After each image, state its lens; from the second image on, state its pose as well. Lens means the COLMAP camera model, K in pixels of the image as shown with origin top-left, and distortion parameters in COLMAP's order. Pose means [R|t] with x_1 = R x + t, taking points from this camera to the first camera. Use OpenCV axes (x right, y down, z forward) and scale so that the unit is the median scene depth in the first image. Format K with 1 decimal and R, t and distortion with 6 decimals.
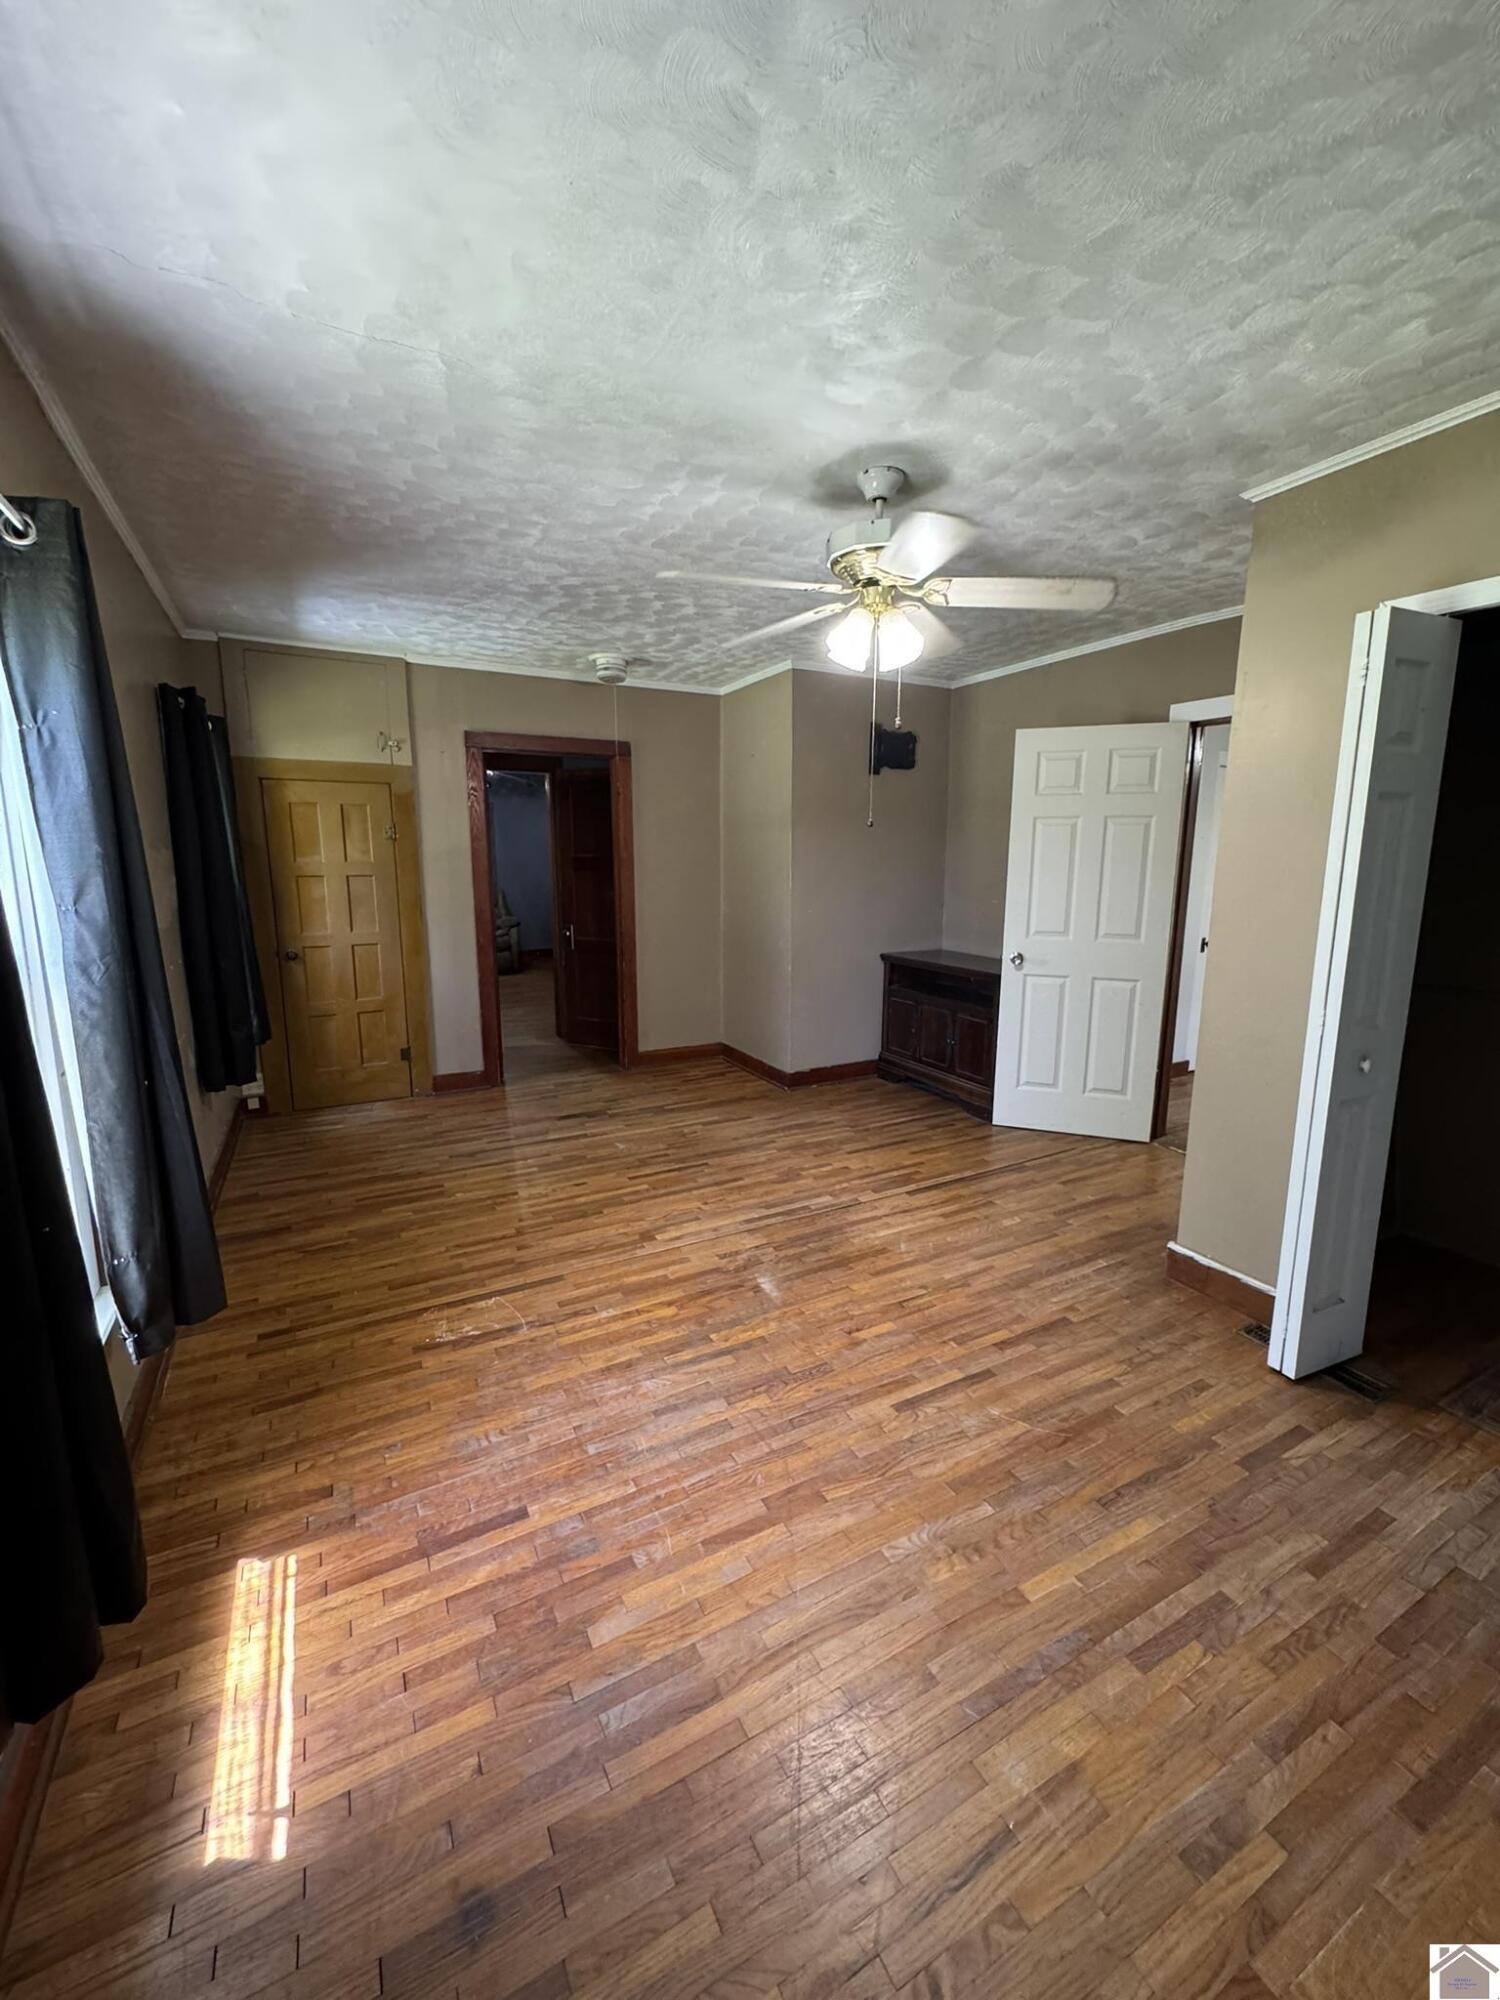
lens RADIAL K [[802.9, 0, 751.8], [0, 802.9, 993.3], [0, 0, 1]] dist [0.001079, -0.000314]
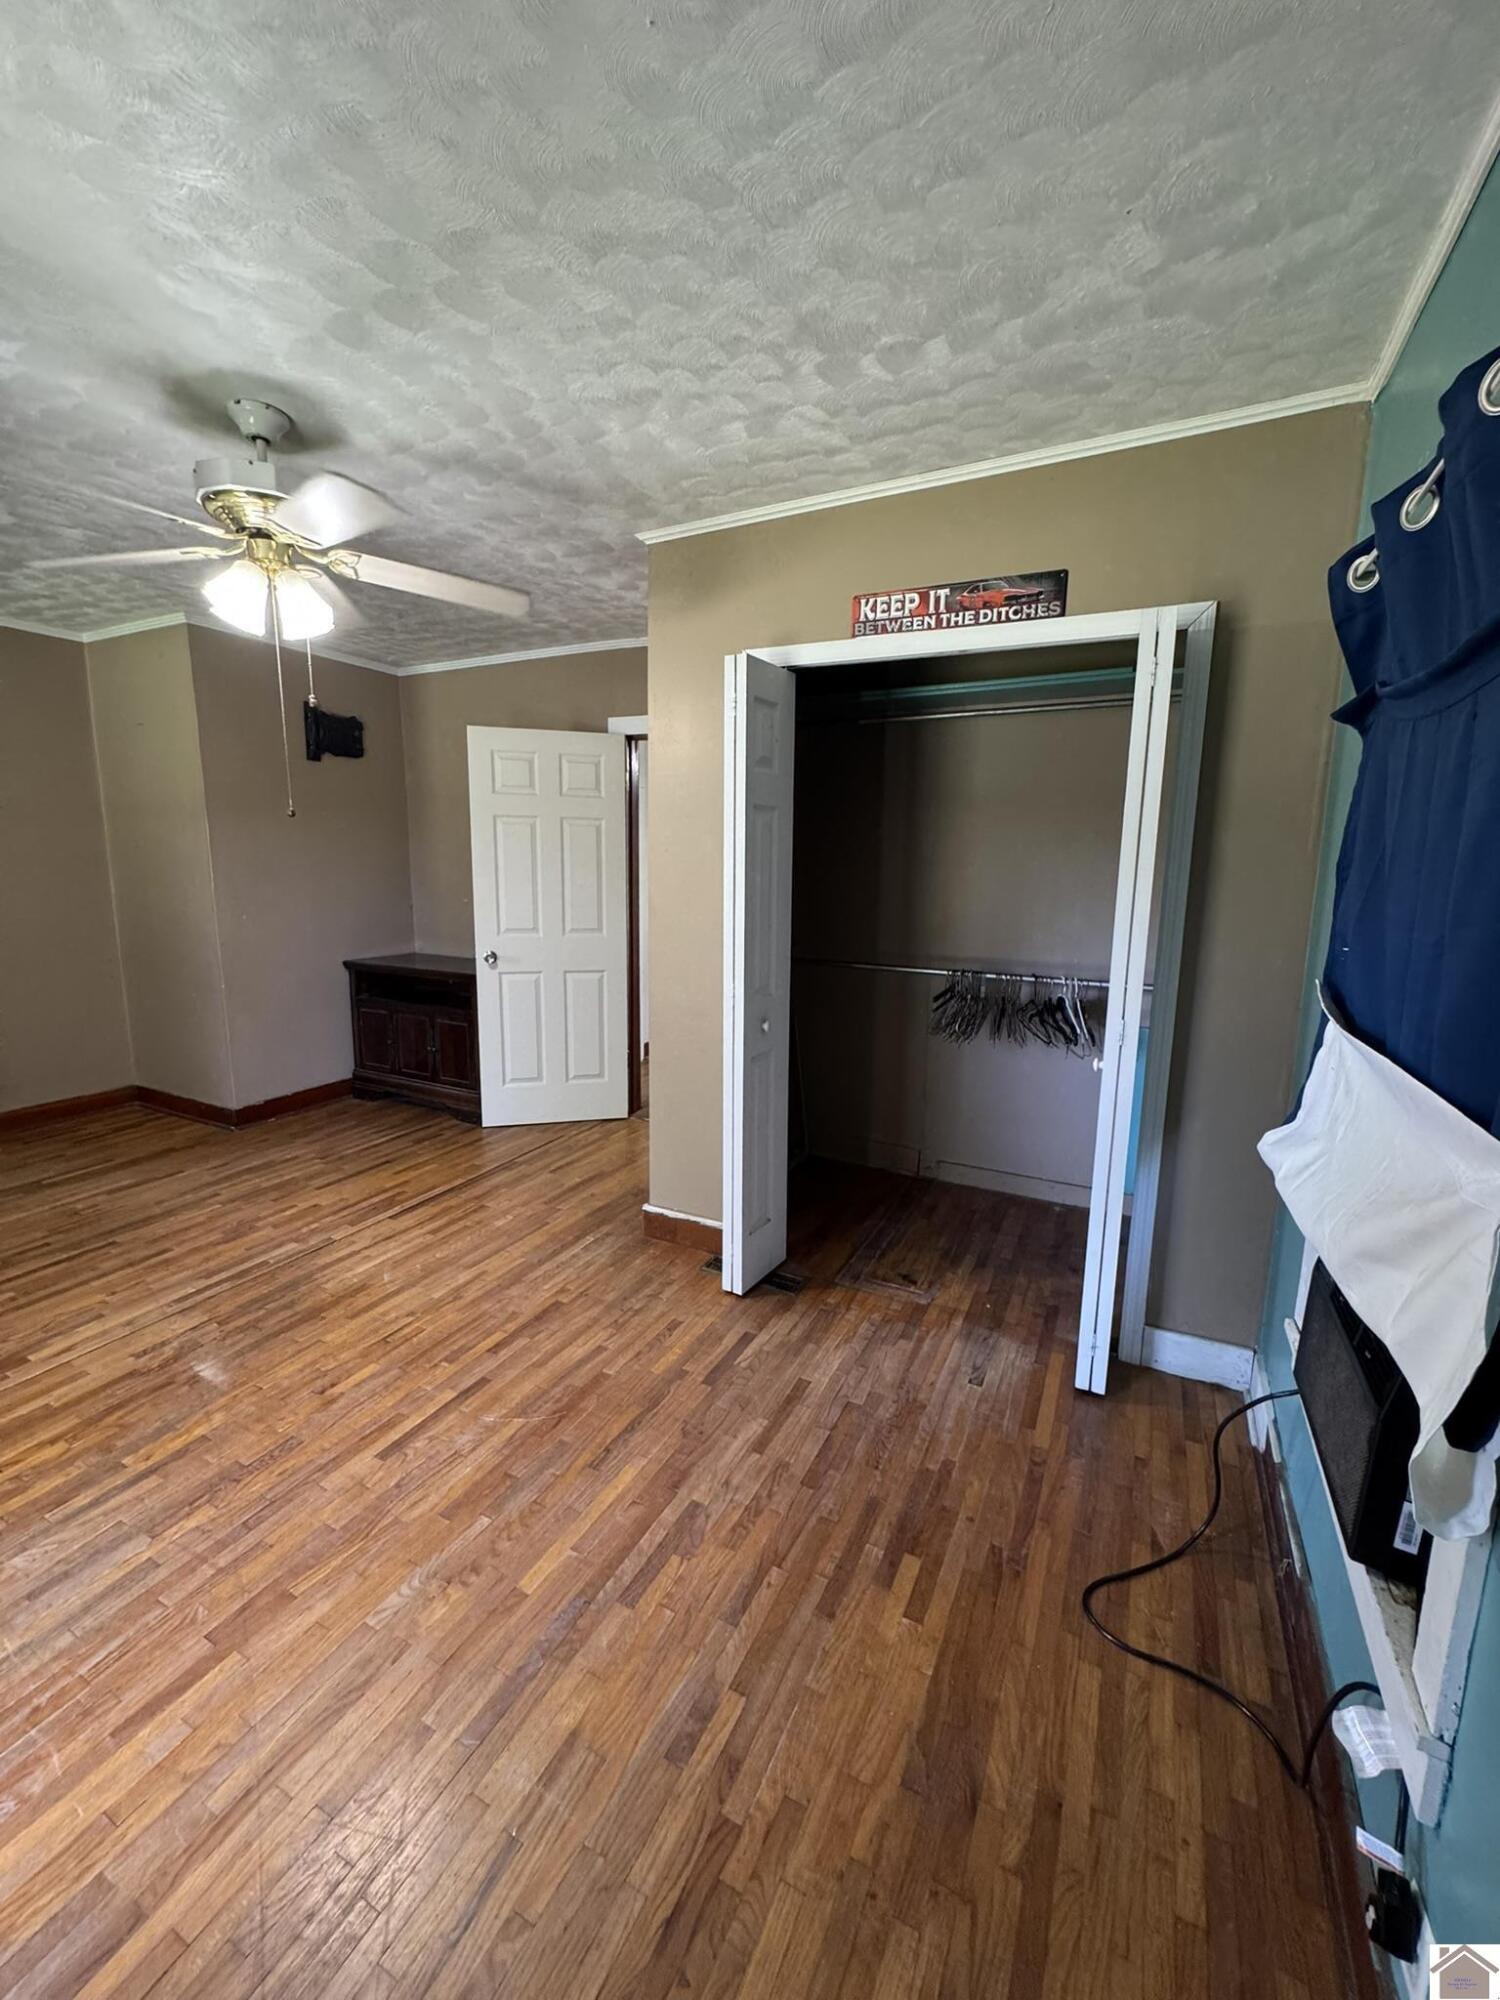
lens RADIAL K [[802.9, 0, 751.8], [0, 802.9, 993.3], [0, 0, 1]] dist [0.001079, -0.000314]
pose [[0.819221, -0.083167, 0.567416, 0.045278], [0.083537, 0.996181, 0.025402, 0.004731], [-0.567361, 0.026591, 0.823039, -0.002295]]
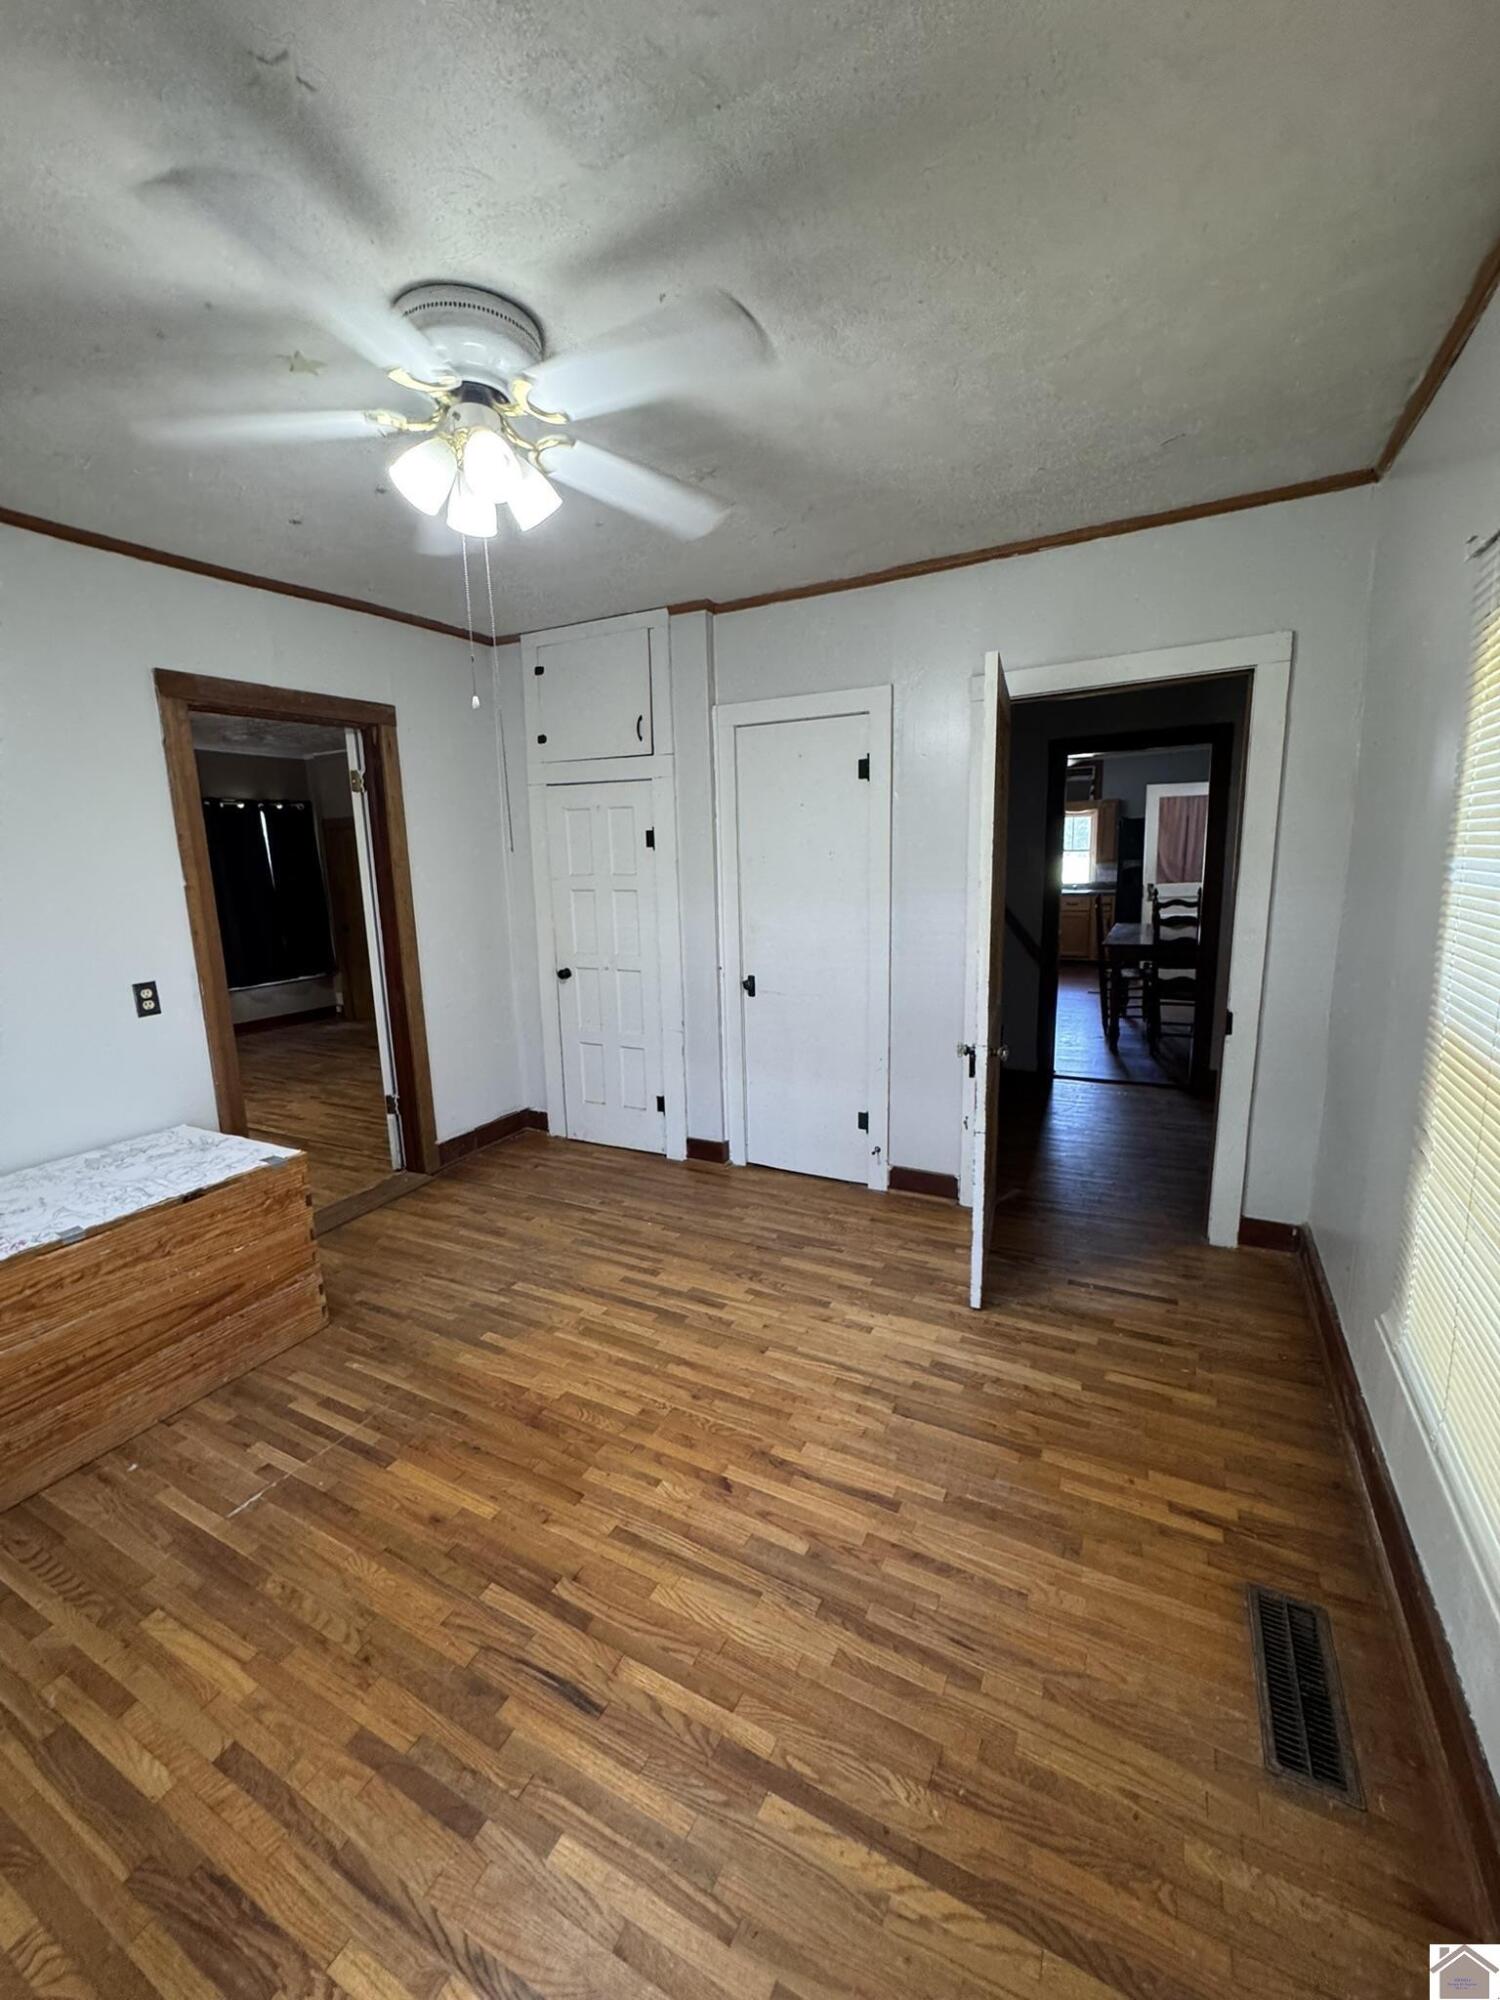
lens RADIAL K [[802.9, 0, 751.8], [0, 802.9, 993.3], [0, 0, 1]] dist [0.001079, -0.000314]
pose [[0.560601, 0.123039, -0.818895, 2.538747], [-0.108766, 0.991273, 0.074479, -0.241031], [0.820912, 0.047315, 0.569091, 1.349084]]
